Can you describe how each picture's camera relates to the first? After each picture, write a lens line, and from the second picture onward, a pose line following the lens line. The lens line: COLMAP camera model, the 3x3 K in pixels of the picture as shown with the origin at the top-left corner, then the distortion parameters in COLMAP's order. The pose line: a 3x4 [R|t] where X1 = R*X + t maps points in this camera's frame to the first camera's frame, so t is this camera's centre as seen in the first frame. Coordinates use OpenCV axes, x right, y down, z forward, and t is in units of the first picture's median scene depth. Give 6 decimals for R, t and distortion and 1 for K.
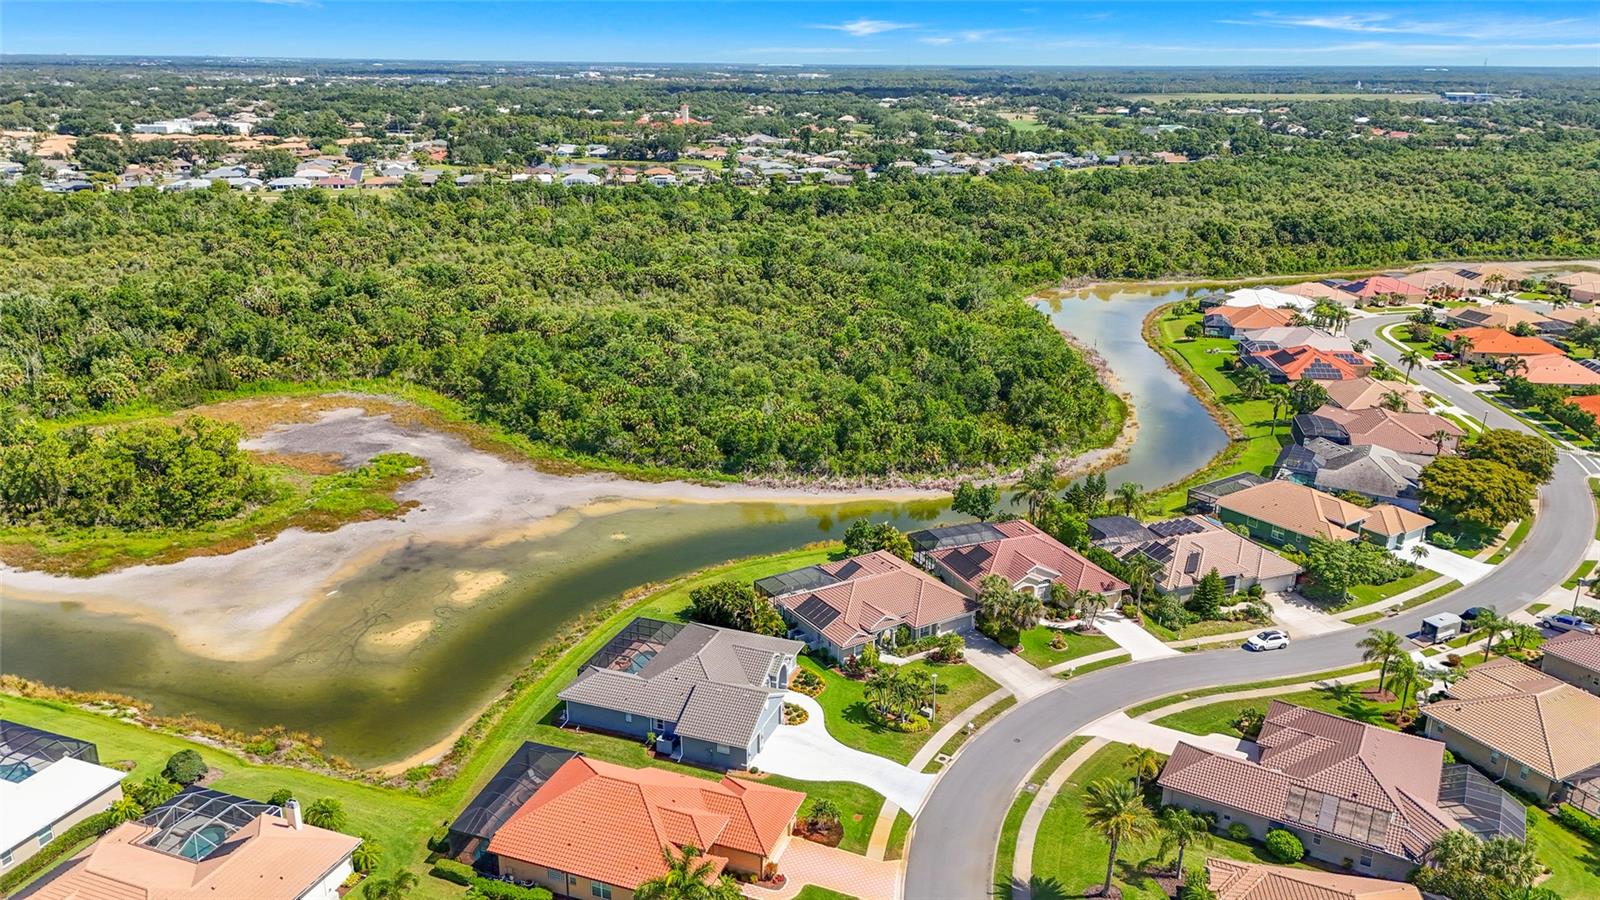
lens RADIAL K [[1175.1, 0, 803.5], [0, 1175.1, 449.1], [0, 0, 1]] dist [0.077929, -0.073472]
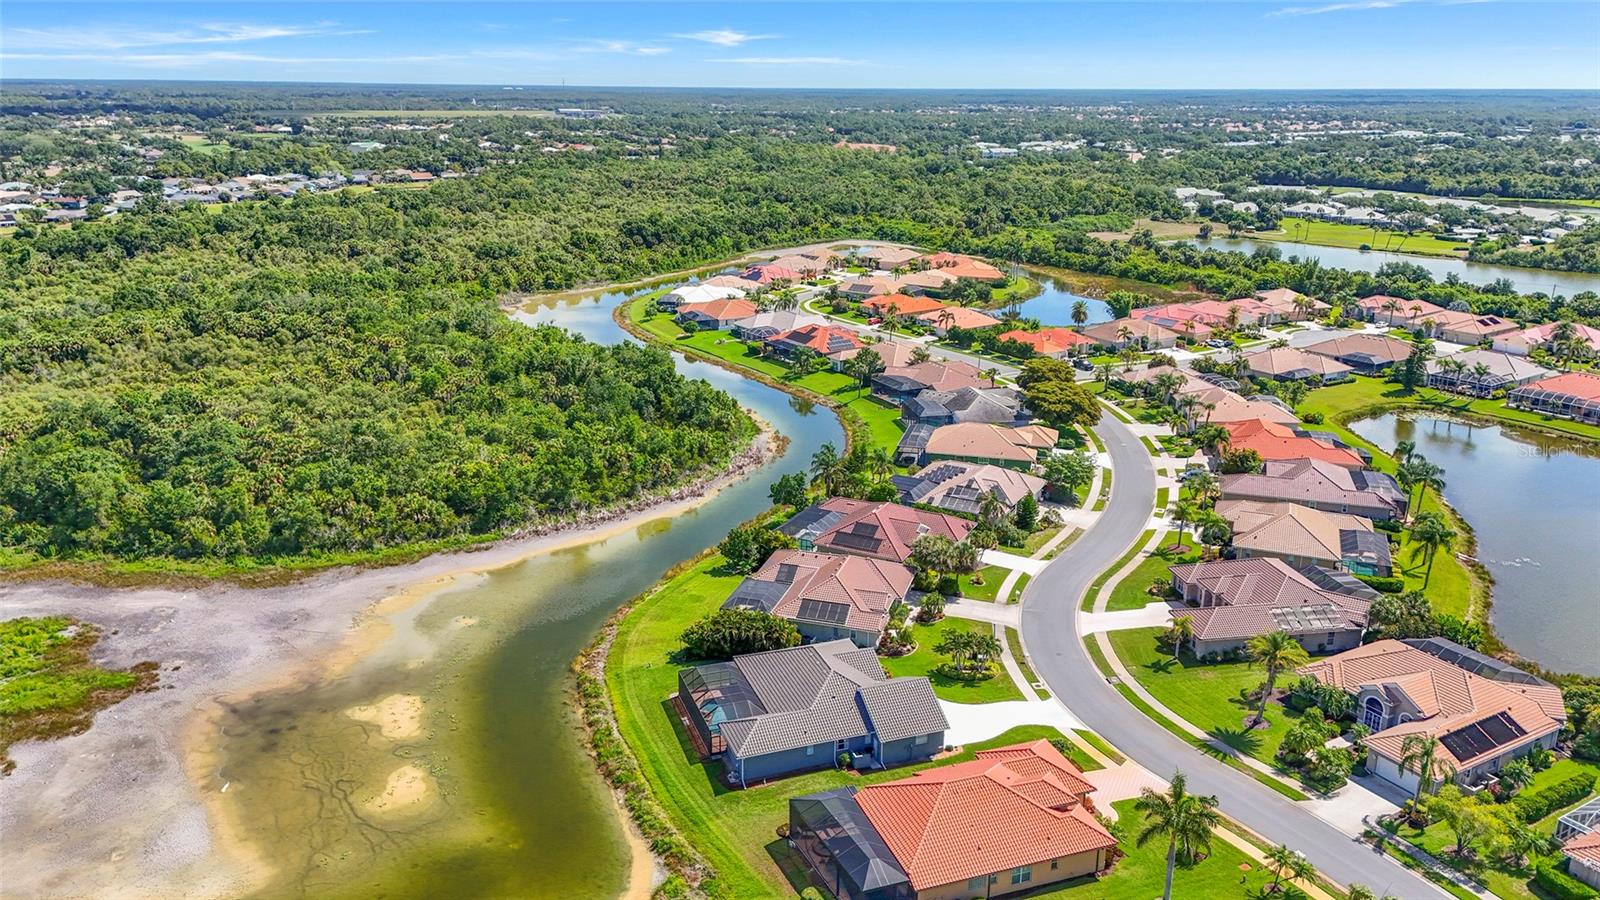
lens RADIAL K [[1175.1, 0, 803.5], [0, 1175.1, 449.1], [0, 0, 1]] dist [0.077929, -0.073472]
pose [[0.760172, -0.194522, 0.619919, -0.428778], [0.202598, 0.977525, 0.058299, -0.045553], [-0.617327, 0.081277, 0.782497, 0.130392]]
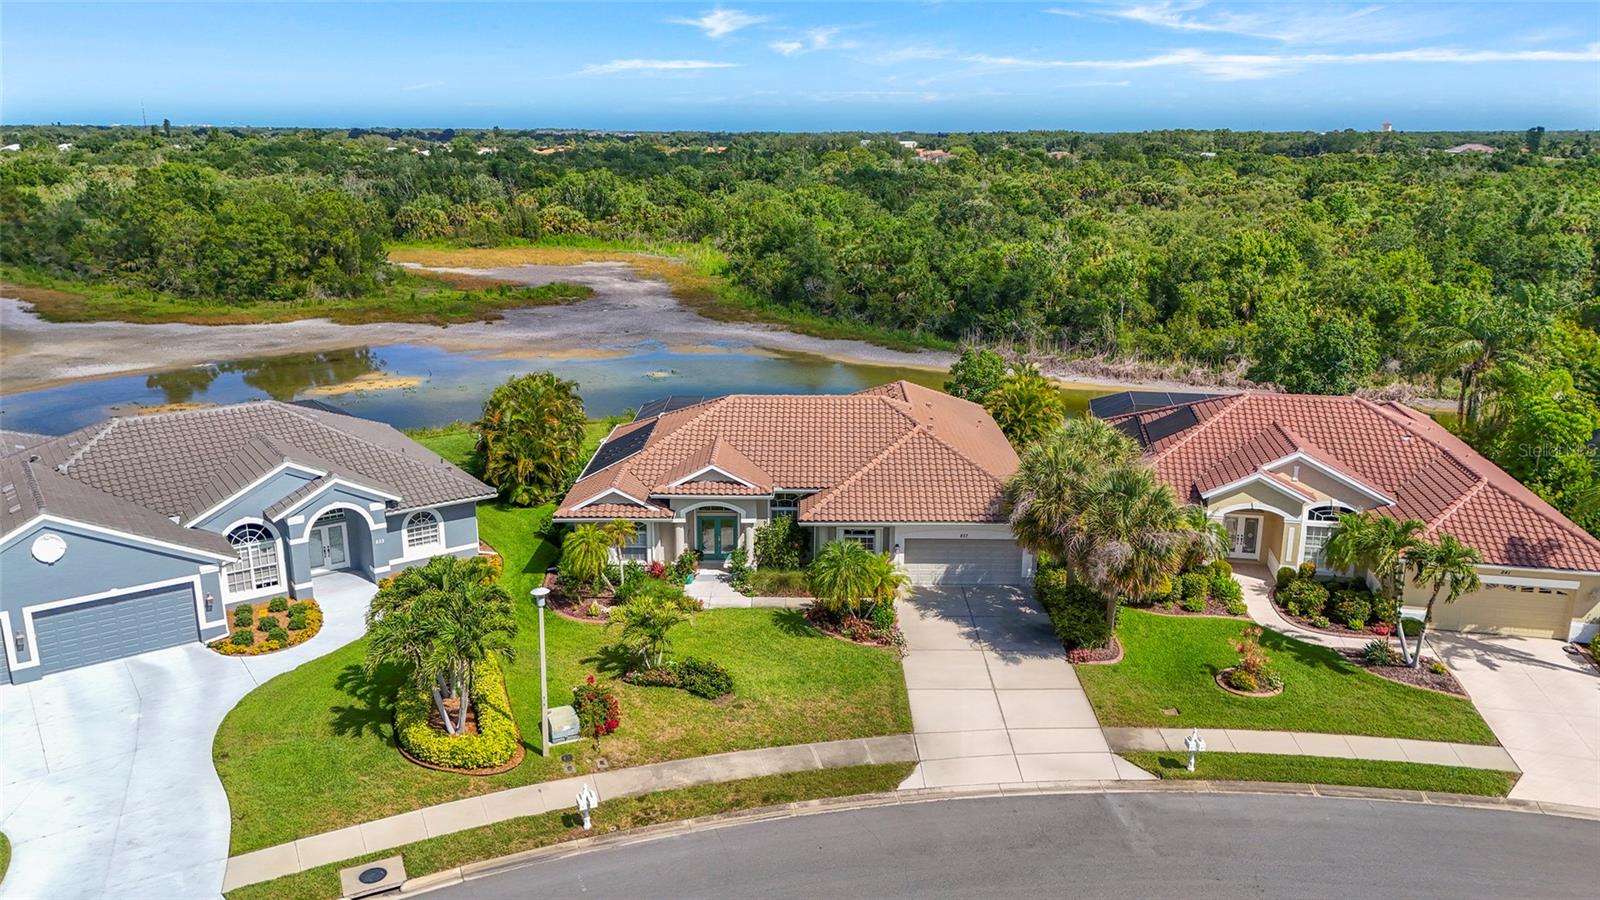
lens RADIAL K [[1175.1, 0, 803.5], [0, 1175.1, 449.1], [0, 0, 1]] dist [0.077929, -0.073472]
pose [[0.835841, 0.137062, -0.531586, 0.191133], [-0.168281, 0.985684, -0.010453, 0.092111], [0.522543, 0.098193, 0.846940, 0.482890]]
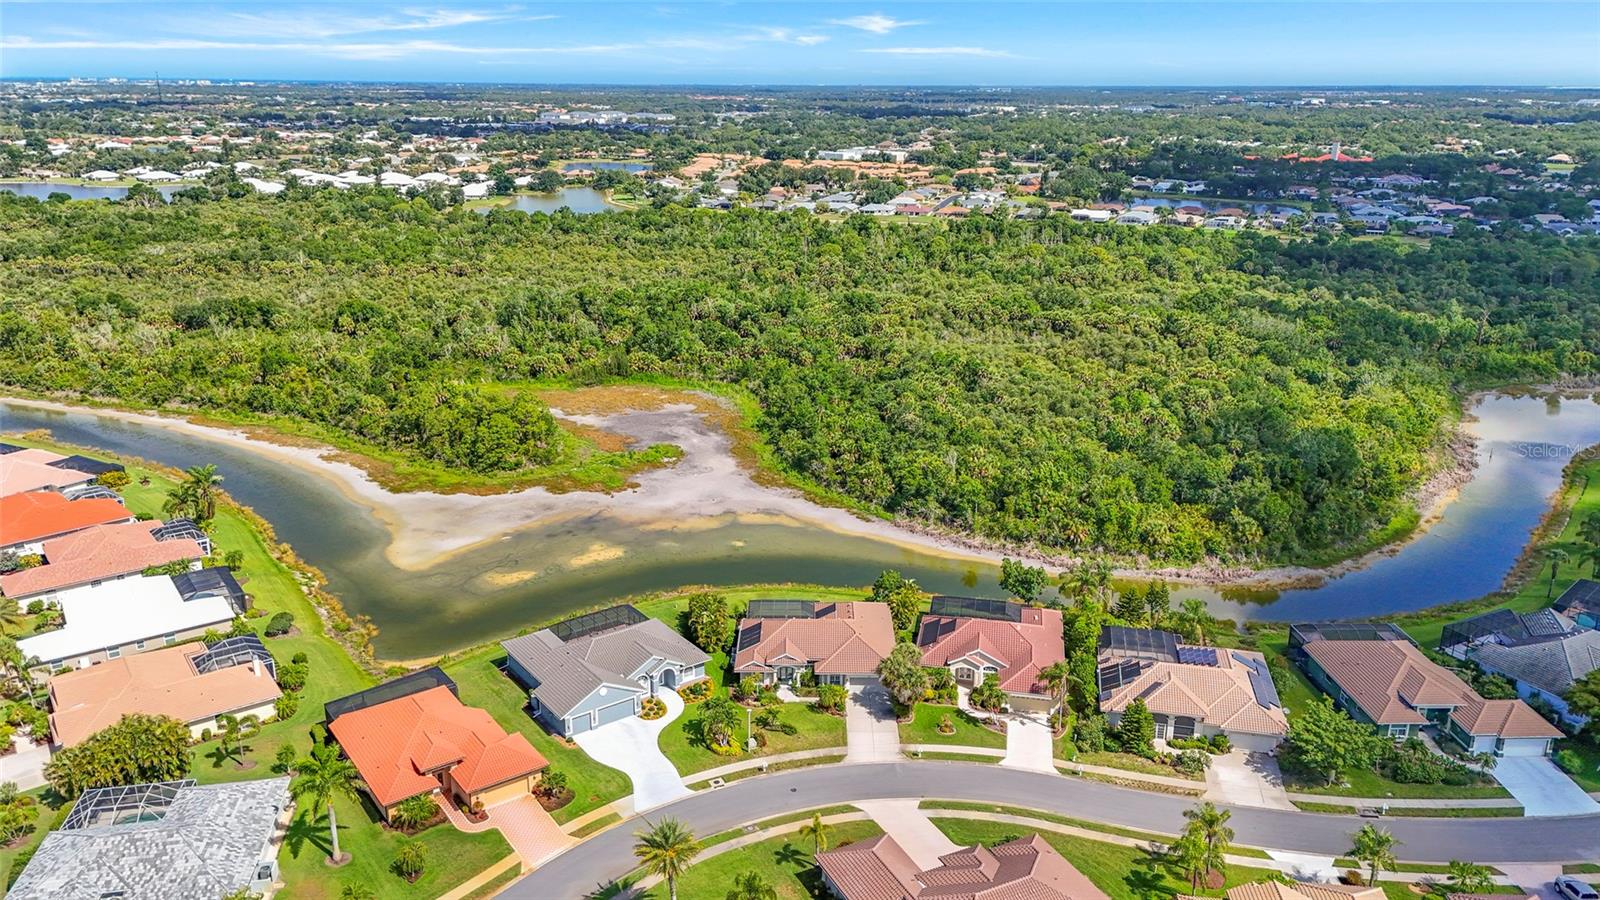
lens RADIAL K [[1175.1, 0, 803.5], [0, 1175.1, 449.1], [0, 0, 1]] dist [0.077929, -0.073472]
pose [[0.836866, 0.160389, -0.523384, 0.420989], [-0.170366, 0.984941, 0.029425, -0.053409], [0.520223, 0.064542, 0.851588, 0.048893]]
